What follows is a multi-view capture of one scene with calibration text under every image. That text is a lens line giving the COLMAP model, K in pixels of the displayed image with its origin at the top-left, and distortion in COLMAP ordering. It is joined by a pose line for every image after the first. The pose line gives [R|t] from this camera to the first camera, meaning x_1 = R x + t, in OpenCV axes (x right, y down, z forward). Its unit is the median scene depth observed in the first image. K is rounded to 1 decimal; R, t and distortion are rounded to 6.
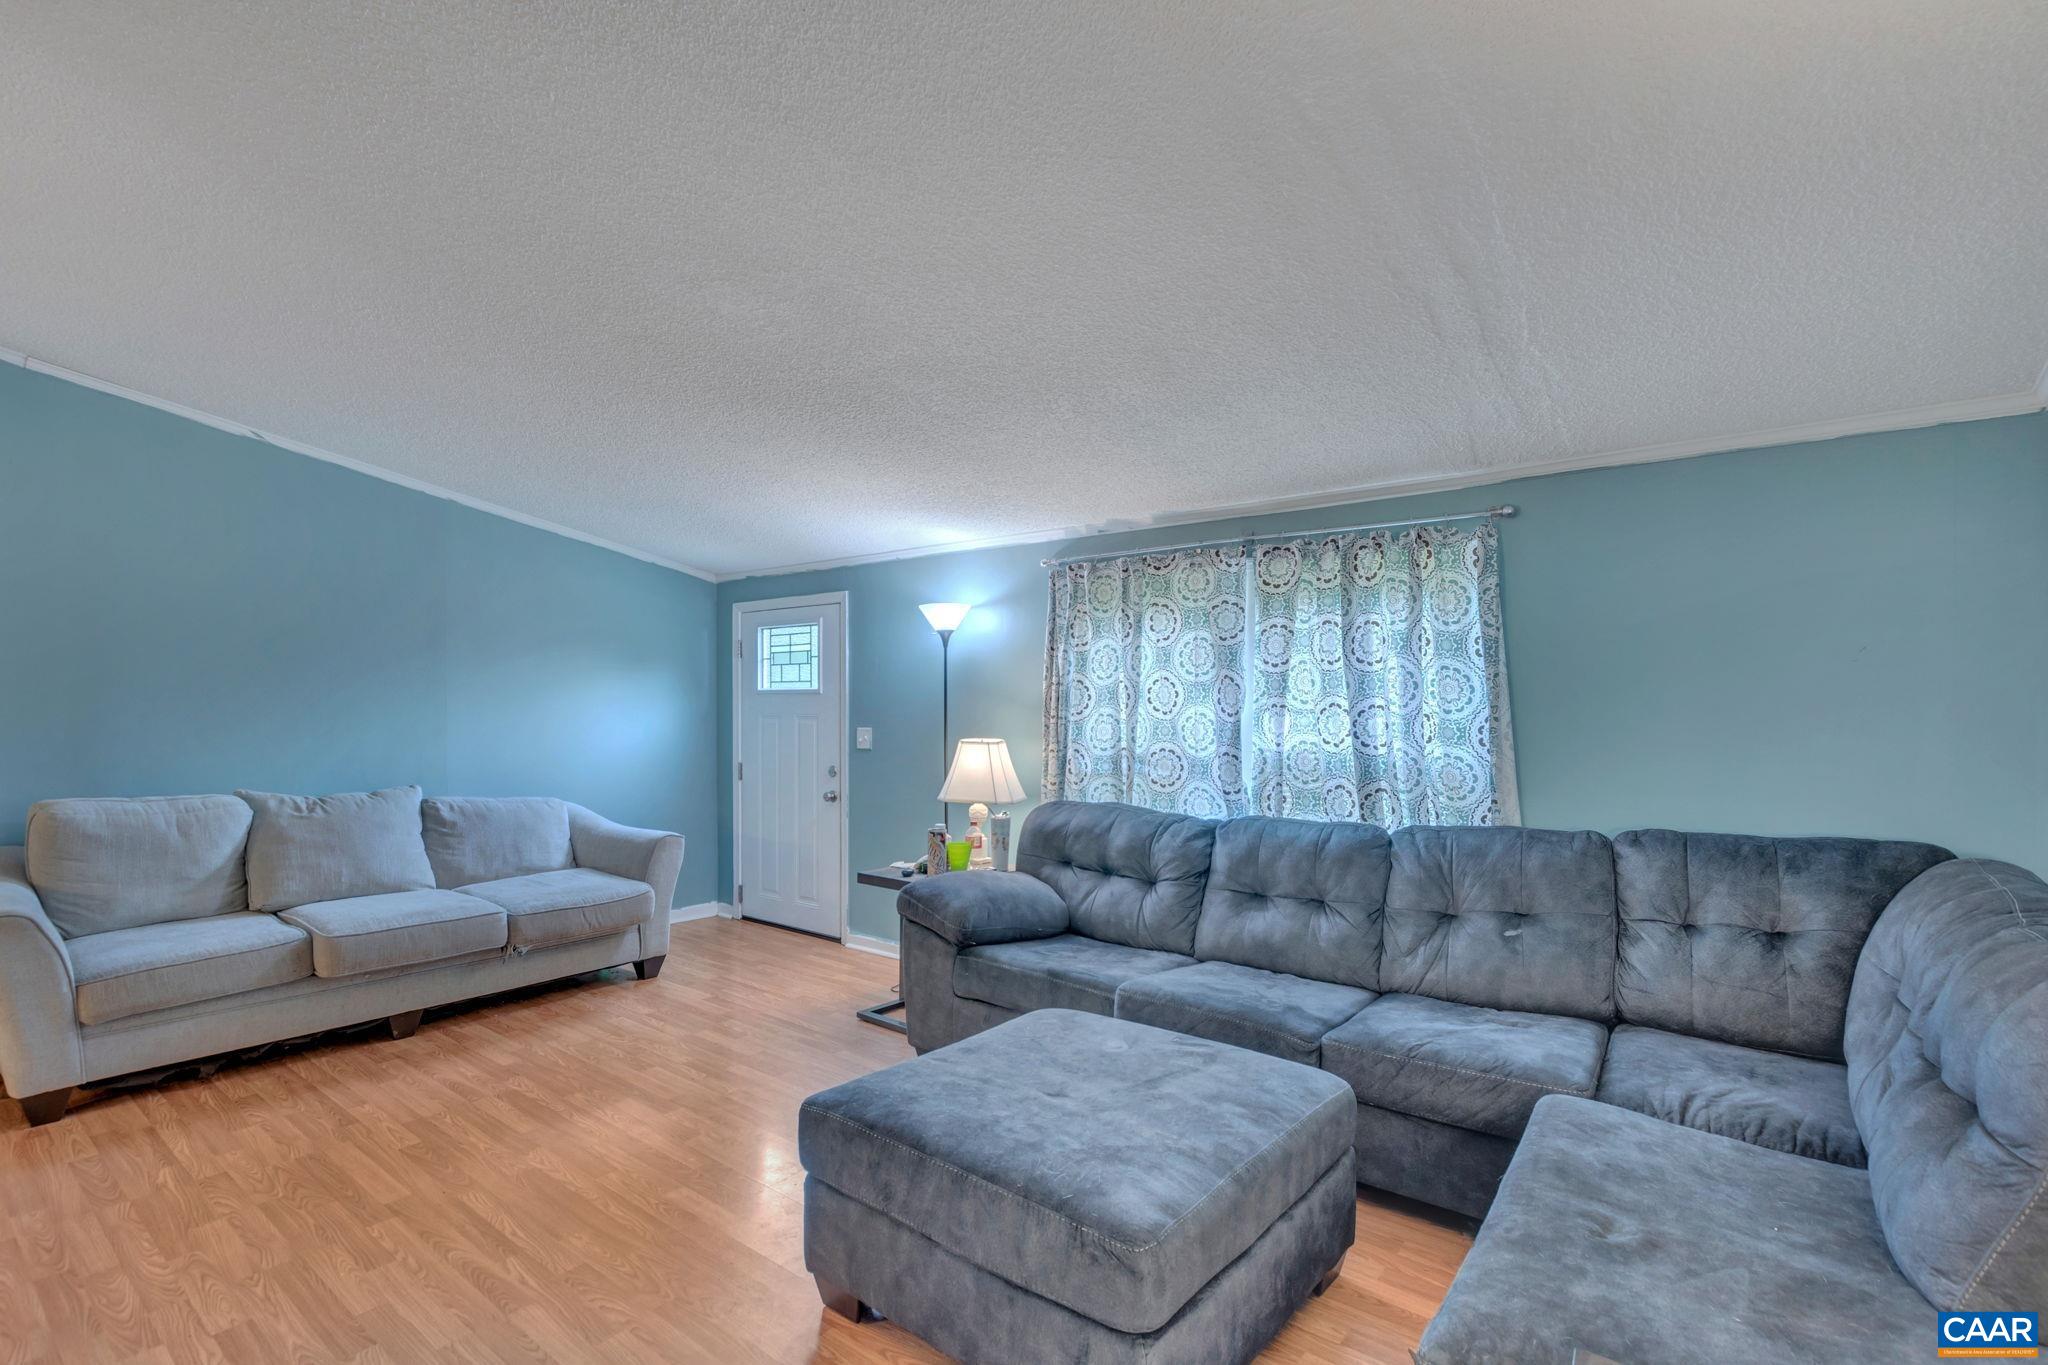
lens RADIAL K [[976.7, 0, 1049.7], [0, 976.7, 698.7], [0, 0, 1]] dist [0.009000, -0.000789]
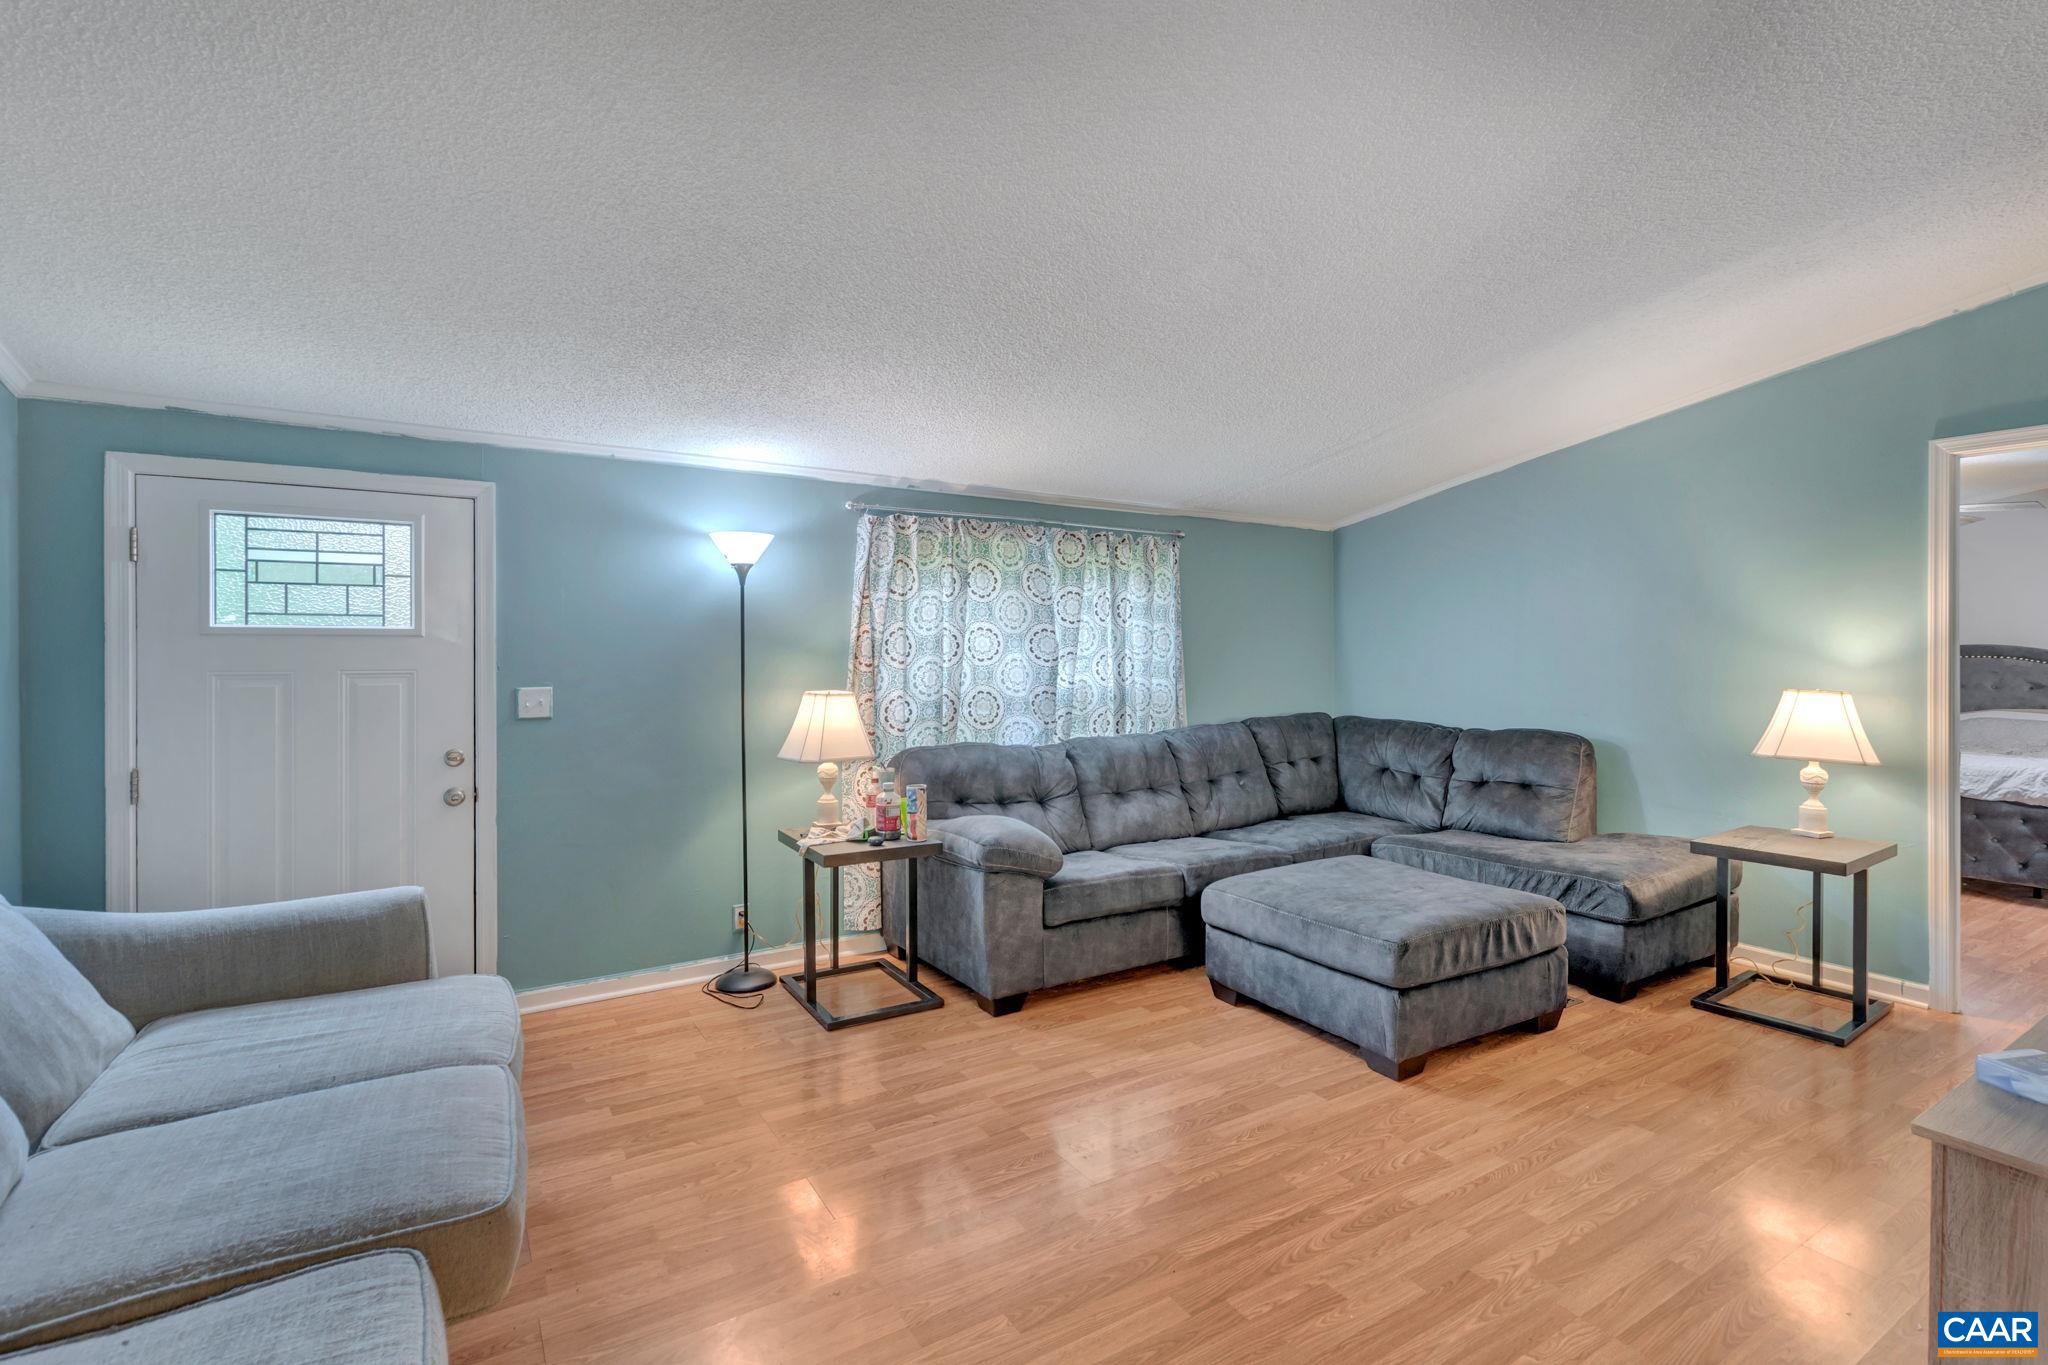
lens RADIAL K [[976.7, 0, 1036.2], [0, 976.7, 646.5], [0, 0, 1]] dist [0.009000, -0.000789]
pose [[0.318243, 0.004948, 0.947996, -0.749632], [-0.003044, 0.999987, -0.004197, 0.002708], [-0.948004, -0.001550, 0.318254, 0.457690]]
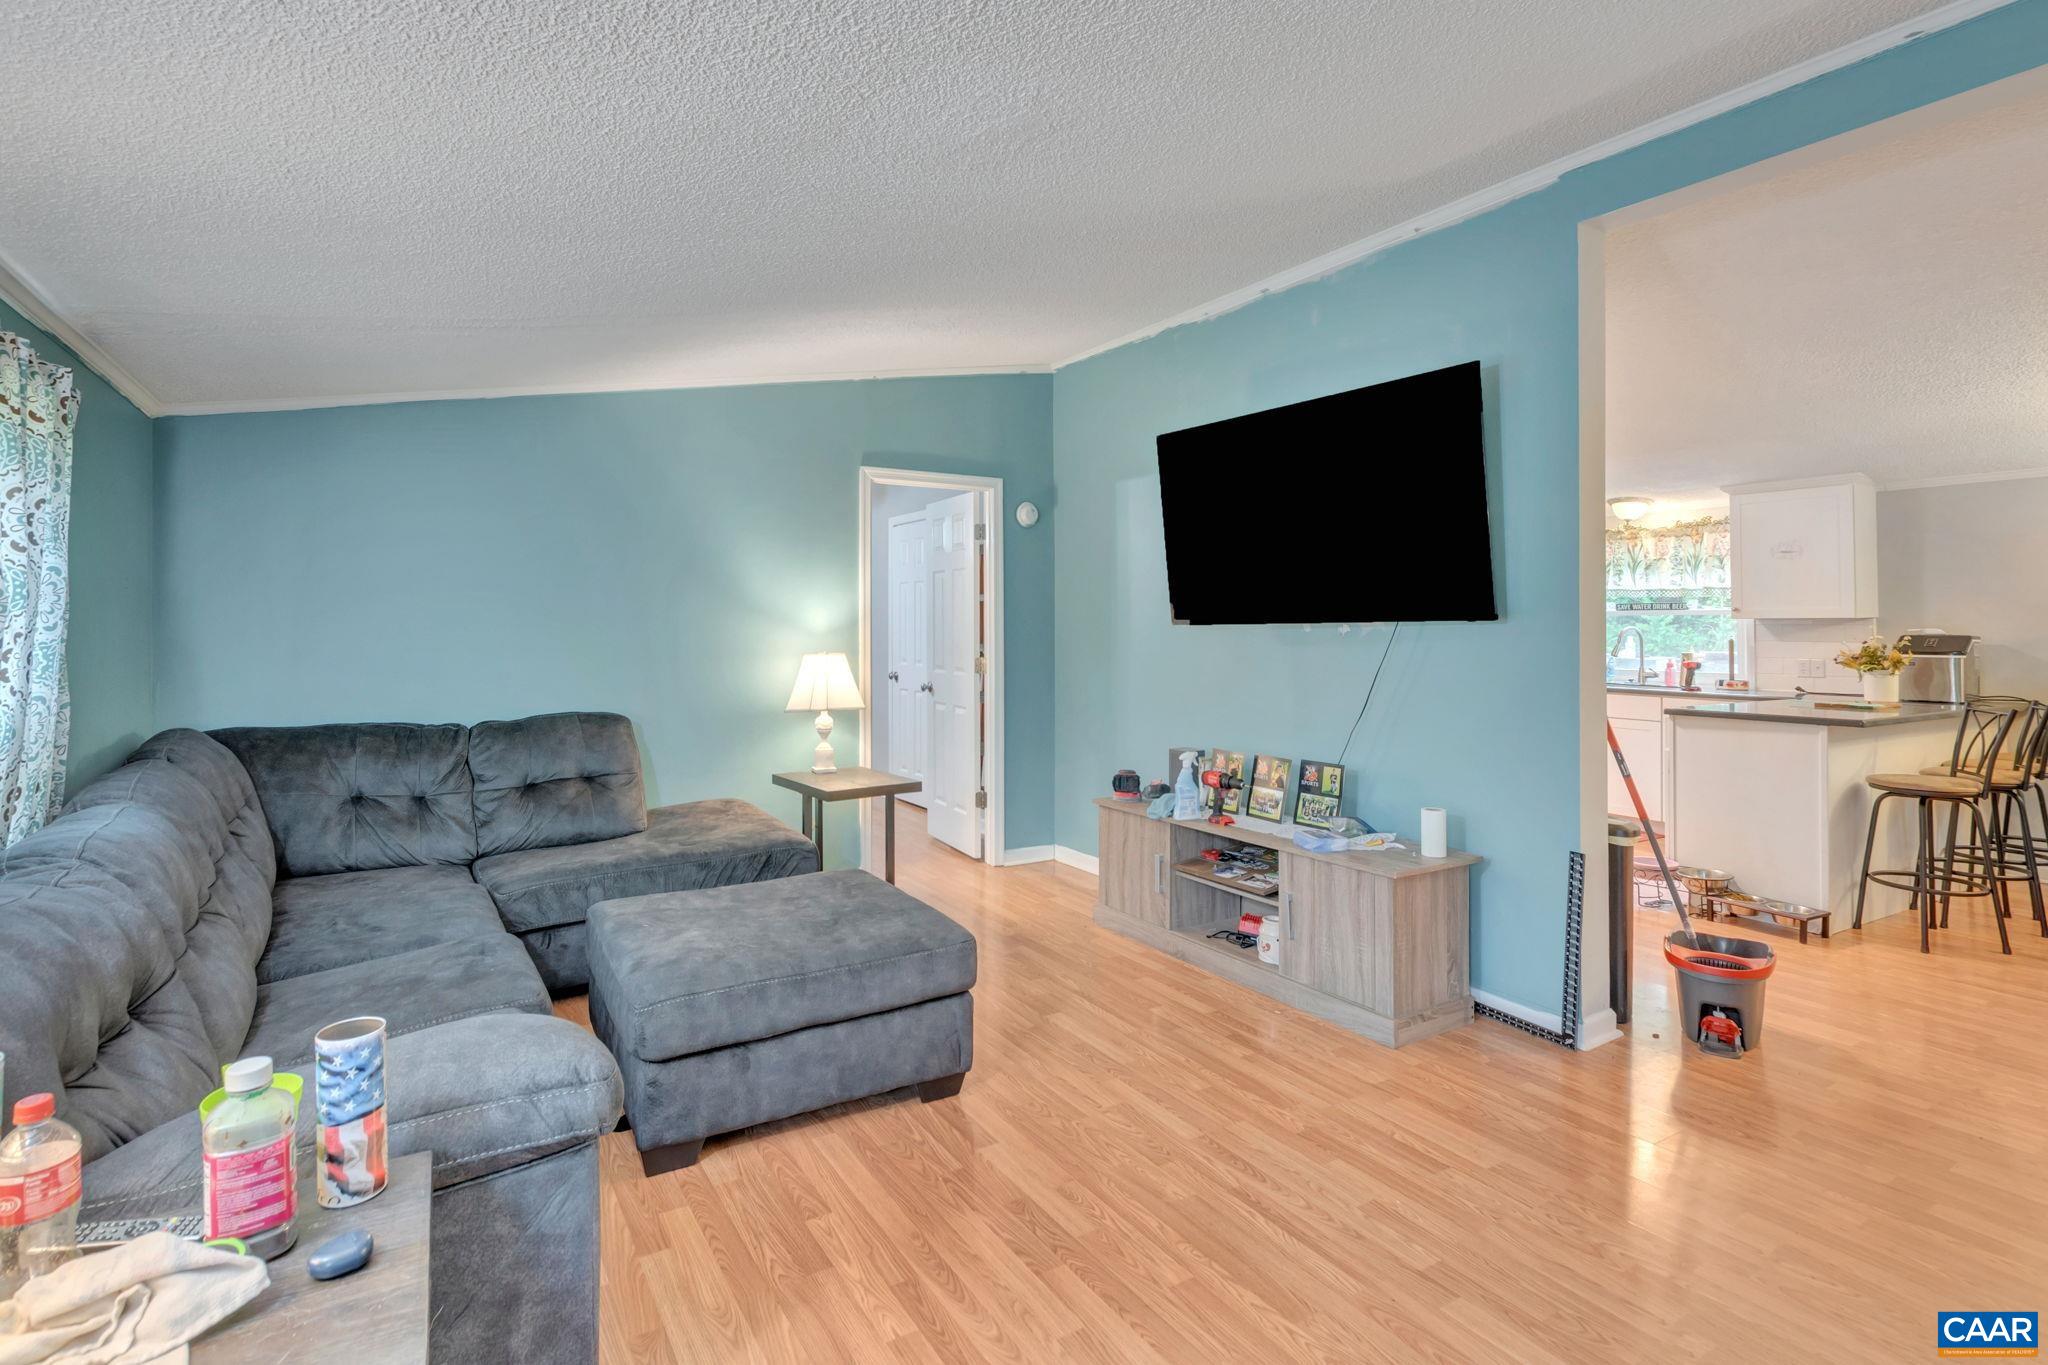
lens RADIAL K [[976.7, 0, 1036.0], [0, 976.7, 610.8], [0, 0, 1]] dist [0.009000, -0.000789]
pose [[-0.941638, 0.005132, 0.336587, -0.329202], [0.001047, 0.999924, -0.012316, 0.002768], [-0.336624, -0.011245, -0.941572, 0.949094]]
